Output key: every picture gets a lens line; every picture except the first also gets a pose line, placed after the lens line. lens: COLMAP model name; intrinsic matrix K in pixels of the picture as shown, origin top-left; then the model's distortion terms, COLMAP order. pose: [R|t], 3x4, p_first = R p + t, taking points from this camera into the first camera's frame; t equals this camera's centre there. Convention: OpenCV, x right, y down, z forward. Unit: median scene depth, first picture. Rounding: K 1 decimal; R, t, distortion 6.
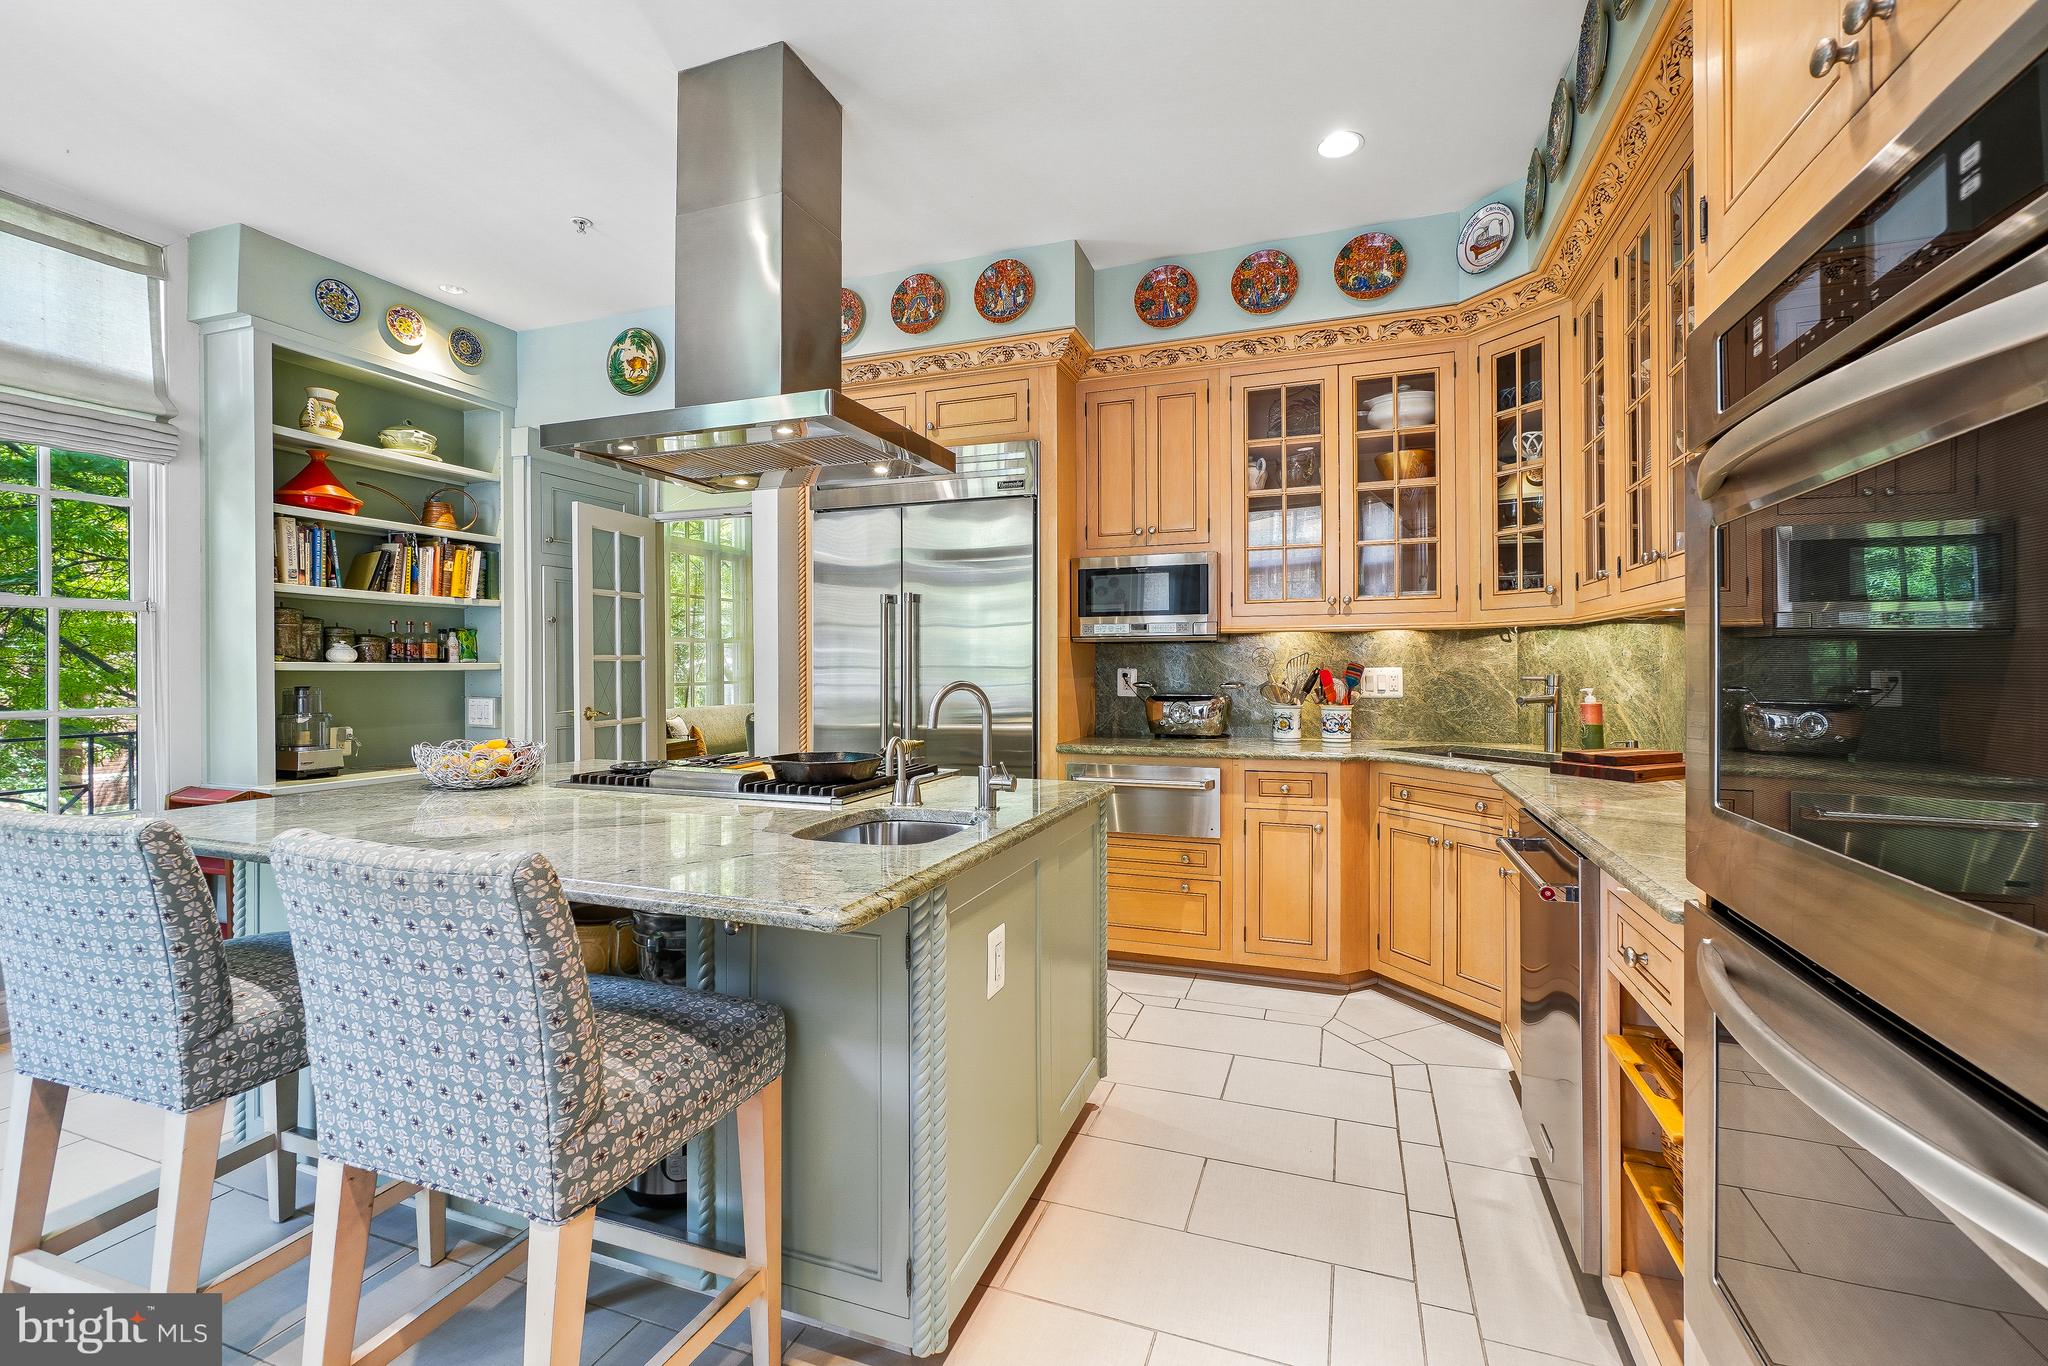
lens RADIAL K [[903.4, 0, 1023.5], [0, 903.4, 672.8], [0, 0, 1]] dist [0.000340, 0.000309]
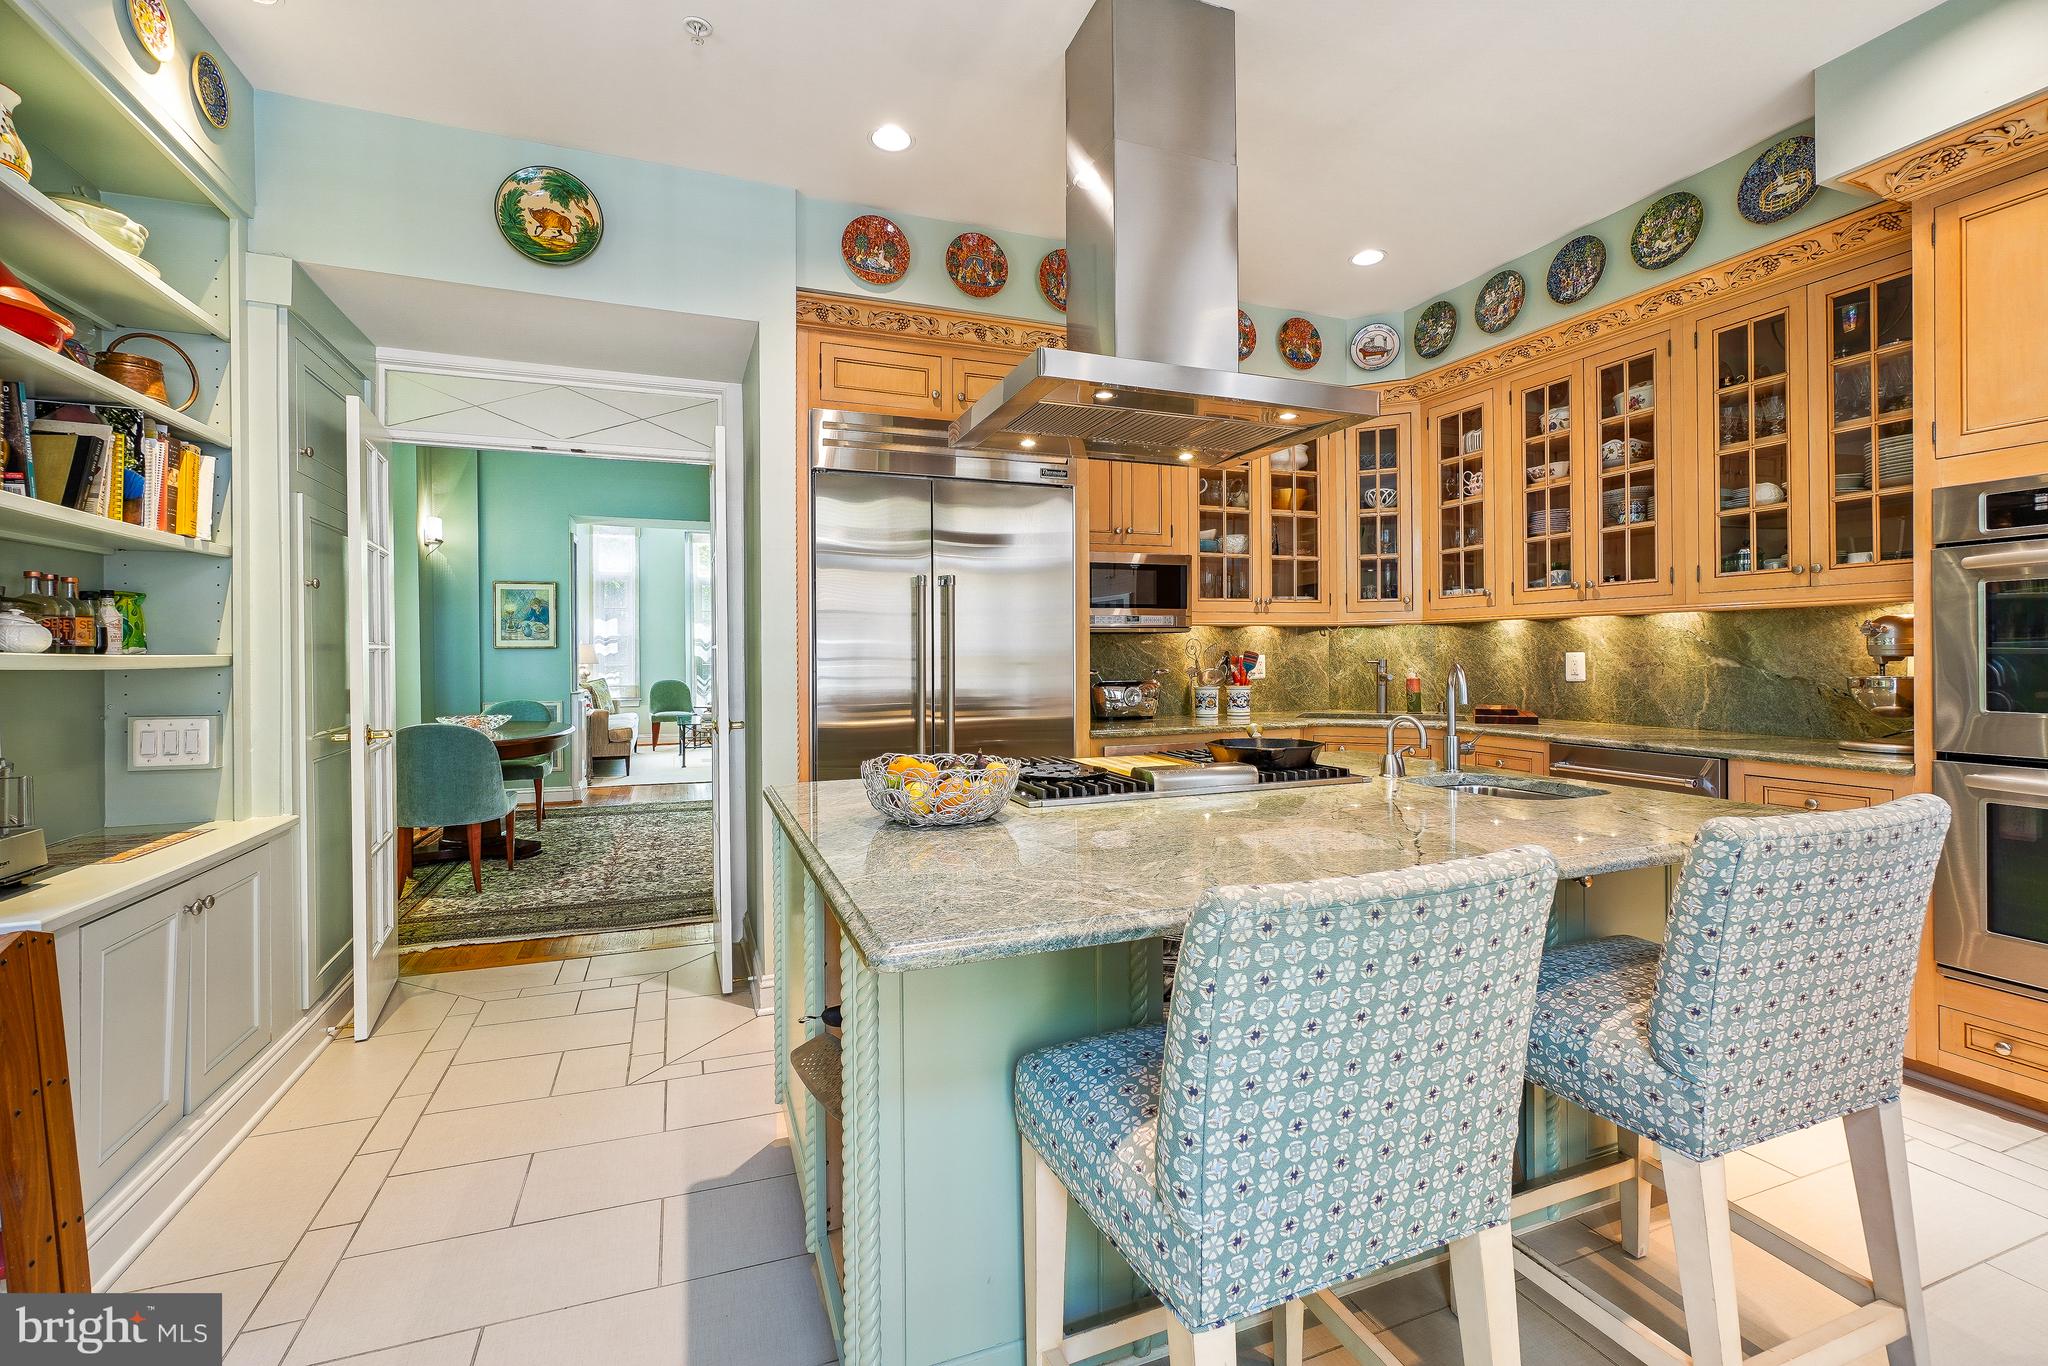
lens RADIAL K [[887.1, 0, 1028.8], [0, 887.1, 660.2], [0, 0, 1]] dist [0.000737, 0.000019]
pose [[0.746984, -0.007729, 0.664797, -0.673347], [0.012585, 0.999918, -0.002516, 0.000527], [-0.664723, 0.010246, 0.747020, 0.282195]]
